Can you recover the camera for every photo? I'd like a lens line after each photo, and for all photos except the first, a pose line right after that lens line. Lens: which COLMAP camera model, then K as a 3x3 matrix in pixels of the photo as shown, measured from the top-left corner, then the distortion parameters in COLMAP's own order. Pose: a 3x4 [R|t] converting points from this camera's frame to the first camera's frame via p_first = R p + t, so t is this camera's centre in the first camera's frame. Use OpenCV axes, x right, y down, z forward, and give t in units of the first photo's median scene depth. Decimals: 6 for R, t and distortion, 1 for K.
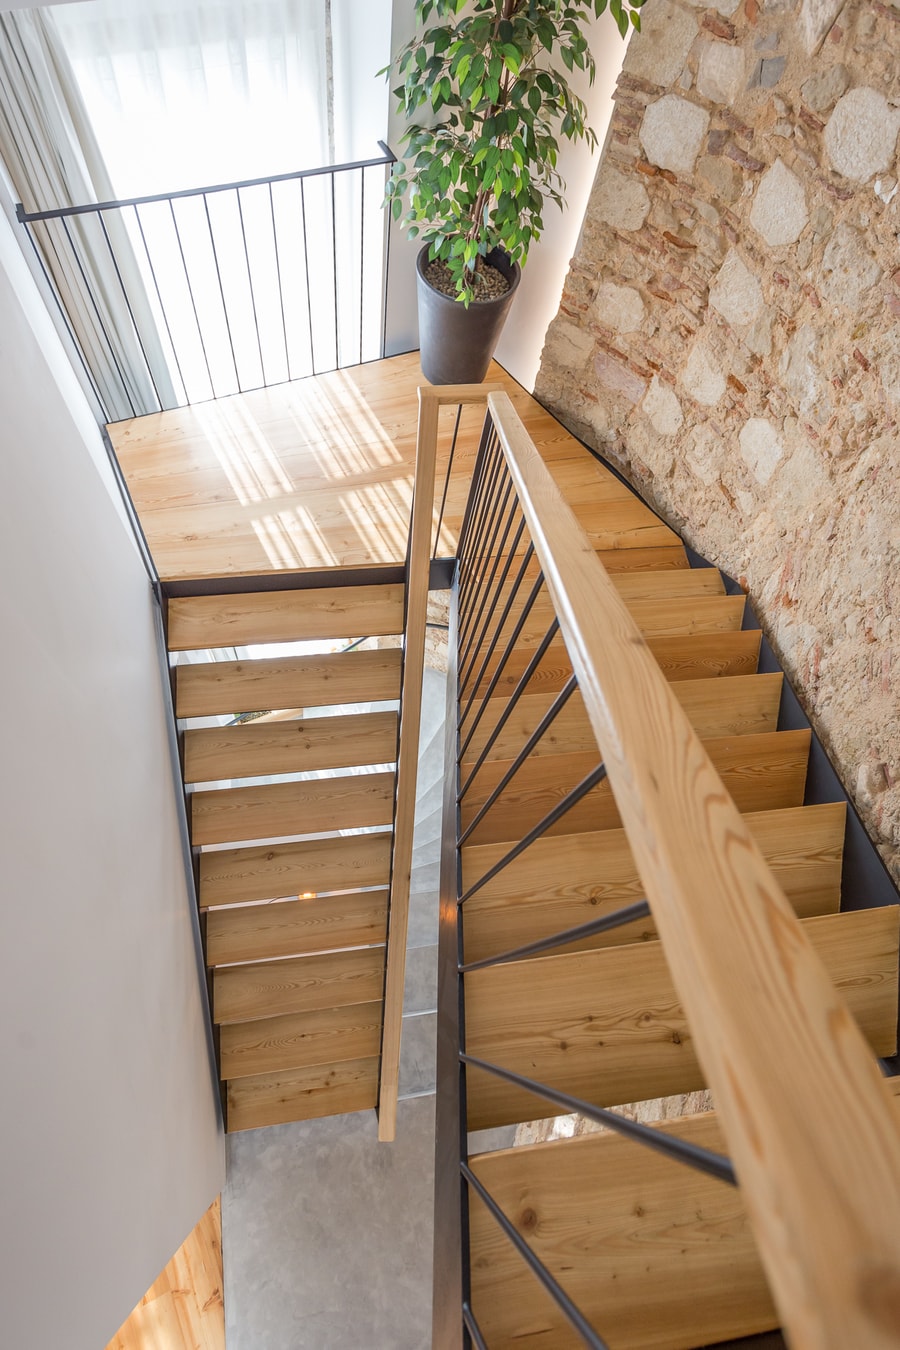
lens RADIAL K [[680.2, 0, 442.0], [0, 680.2, 654.7], [0, 0, 1]] dist [0.013256, -0.000668]
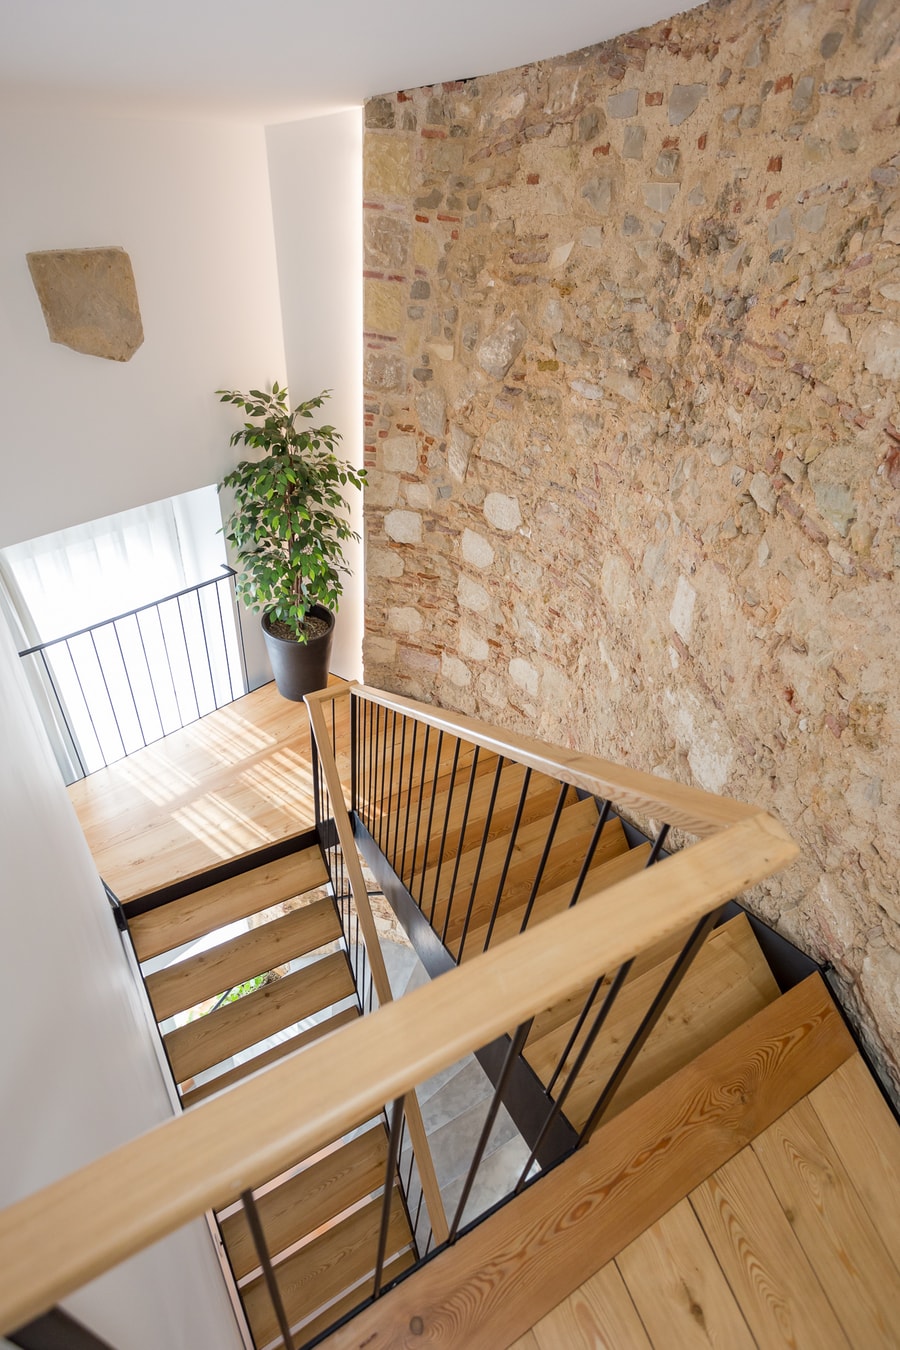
lens RADIAL K [[643.7, 0, 447.0], [0, 643.7, 674.5], [0, 0, 1]] dist [0.007376, -0.000029]
pose [[0.919916, -0.261111, 0.292534, -0.115047], [0.354652, 0.872280, -0.336673, 0.121410], [-0.167263, 0.413459, 0.895028, -0.263879]]
